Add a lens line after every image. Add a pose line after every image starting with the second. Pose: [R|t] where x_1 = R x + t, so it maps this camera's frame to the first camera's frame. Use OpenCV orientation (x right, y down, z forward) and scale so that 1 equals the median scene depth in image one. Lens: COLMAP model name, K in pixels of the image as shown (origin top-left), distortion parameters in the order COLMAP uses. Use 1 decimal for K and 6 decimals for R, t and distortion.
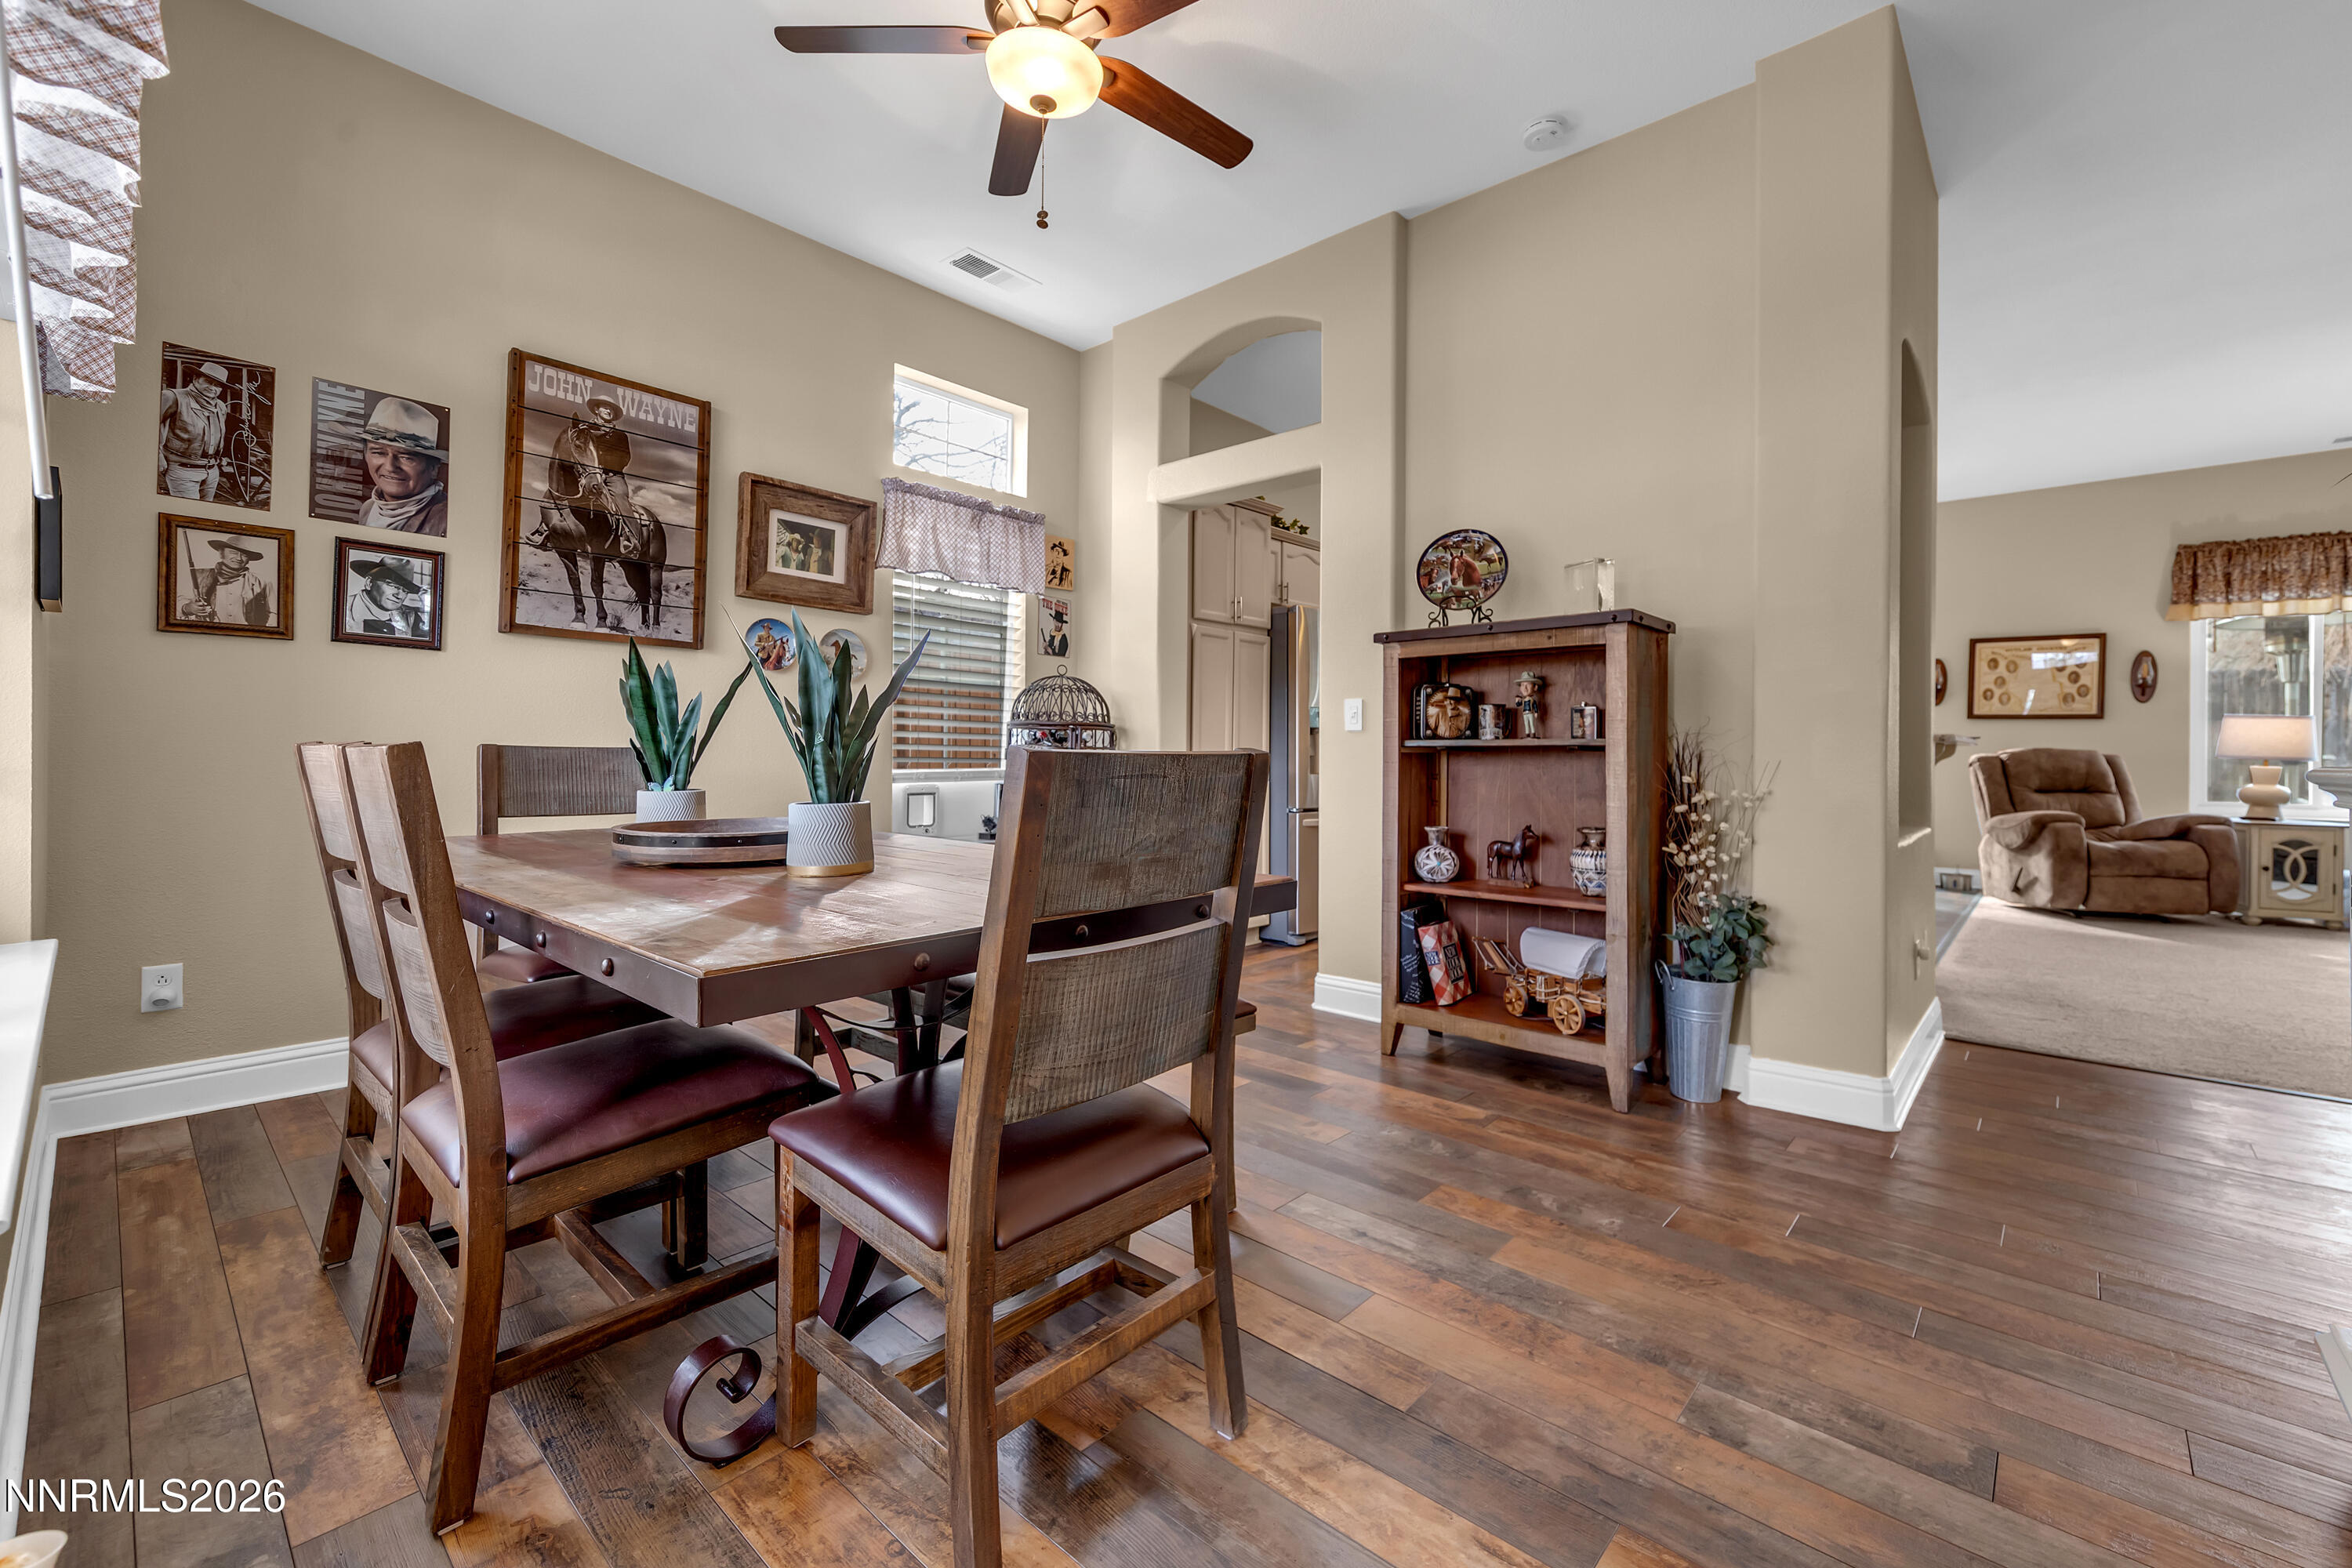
lens RADIAL K [[972.6, 0, 1180.7], [0, 972.6, 757.7], [0, 0, 1]] dist [-0.006305, 0.000739]
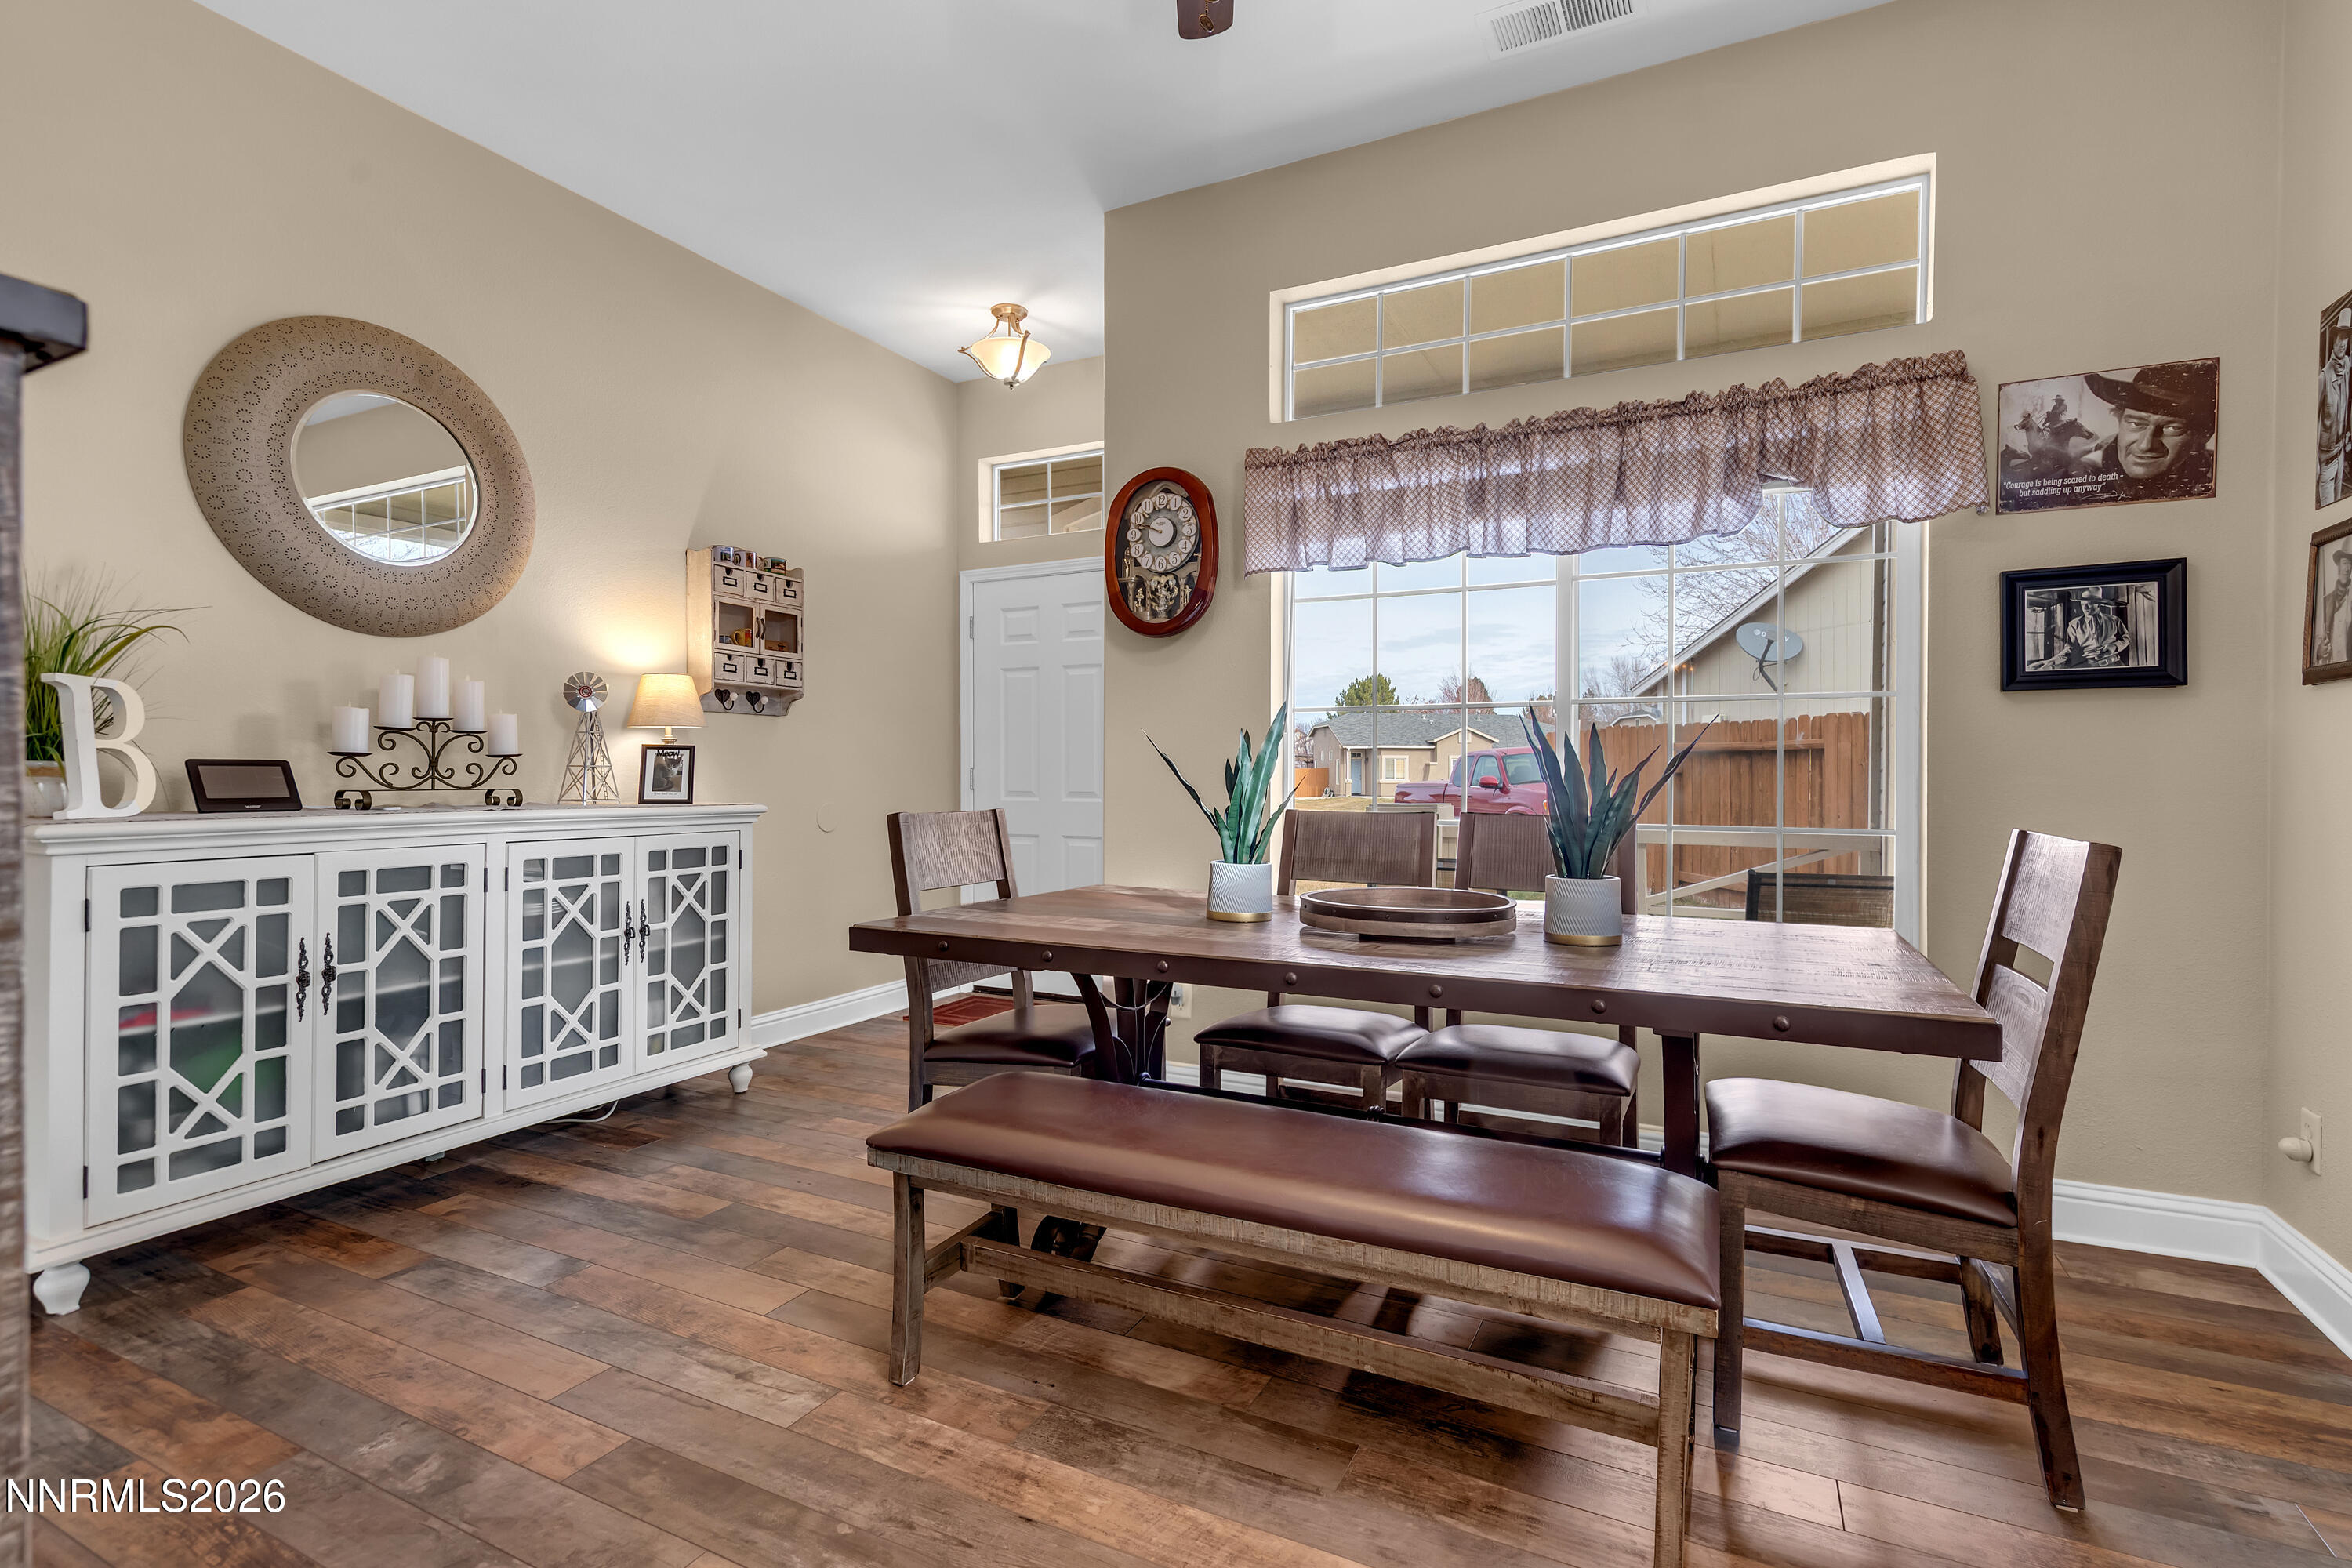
lens RADIAL K [[1073.2, 0, 1207.5], [0, 1073.2, 797.3], [0, 0, 1]] dist [-0.001935, -0.000771]
pose [[-0.955522, -0.007135, -0.294832, 0.040092], [-0.014607, 0.999625, 0.023149, -0.032999], [0.294556, 0.026426, -0.955269, 1.106231]]
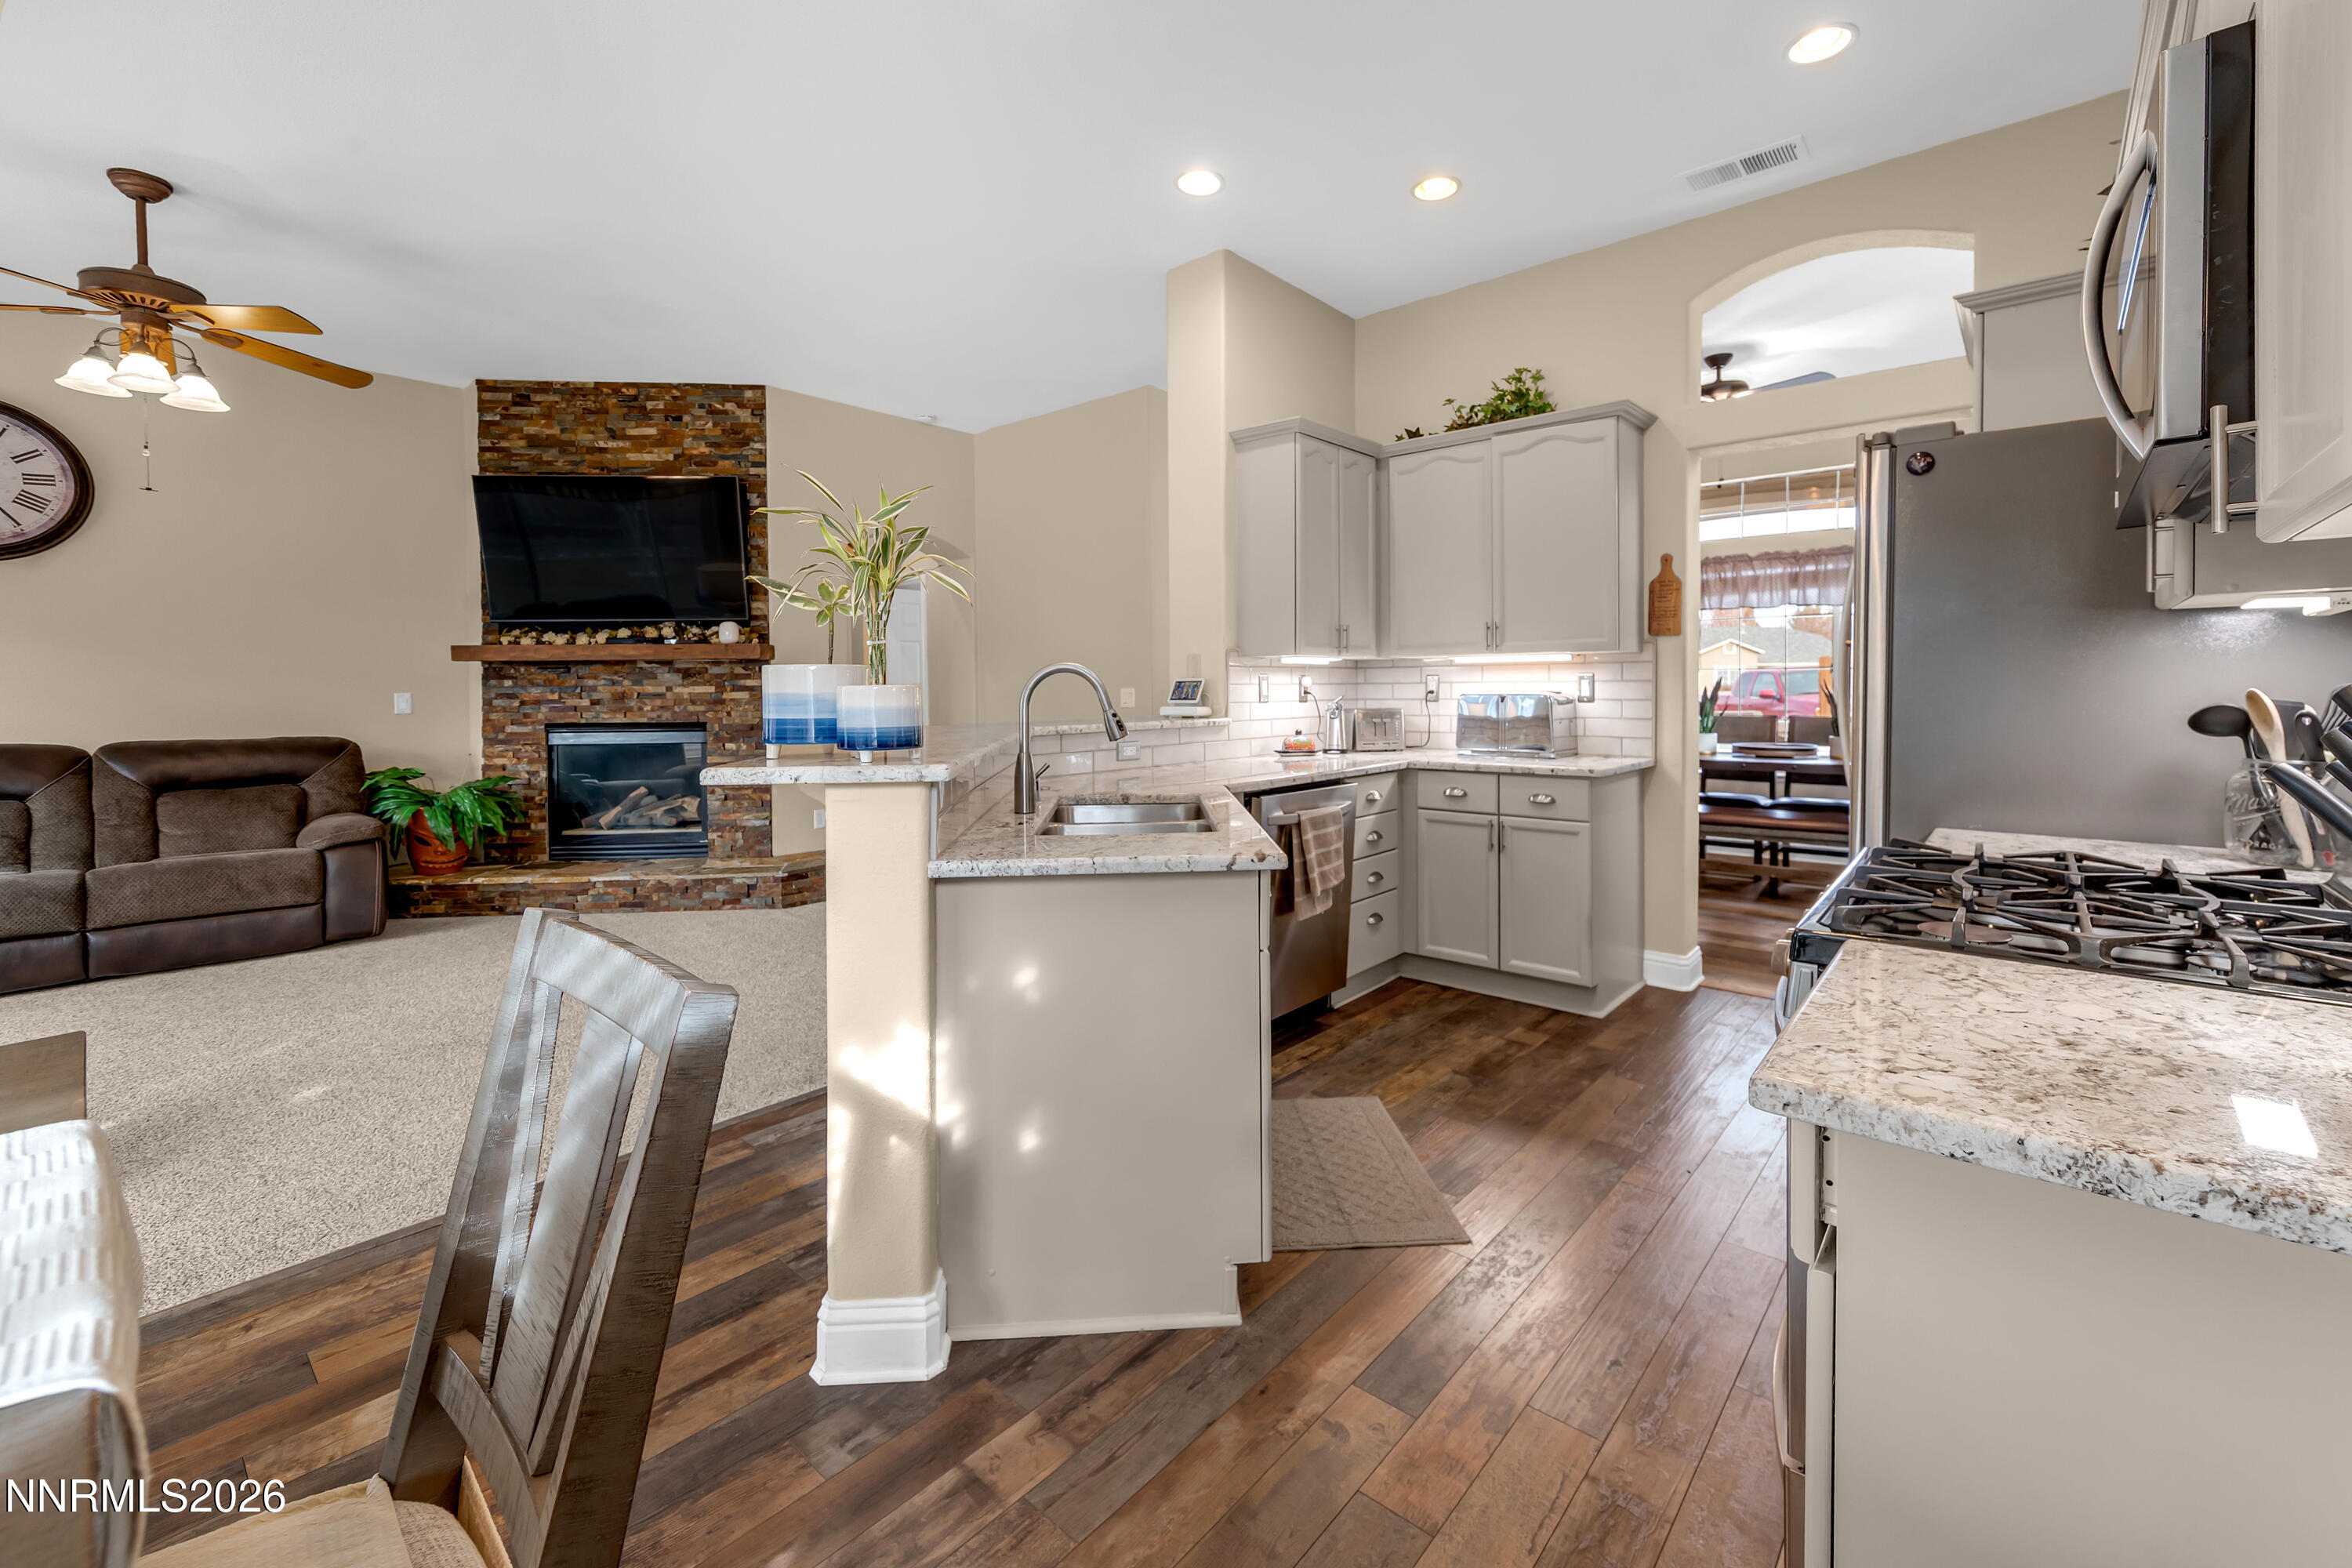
lens RADIAL K [[972.6, 0, 1209.1], [0, 972.6, 719.2], [0, 0, 1]] dist [-0.006305, 0.000739]
pose [[-0.999045, 0.002459, -0.043617, 0.738924], [0.000942, 0.999395, 0.034767, -0.060462], [0.043676, 0.034693, -0.998443, 2.092501]]
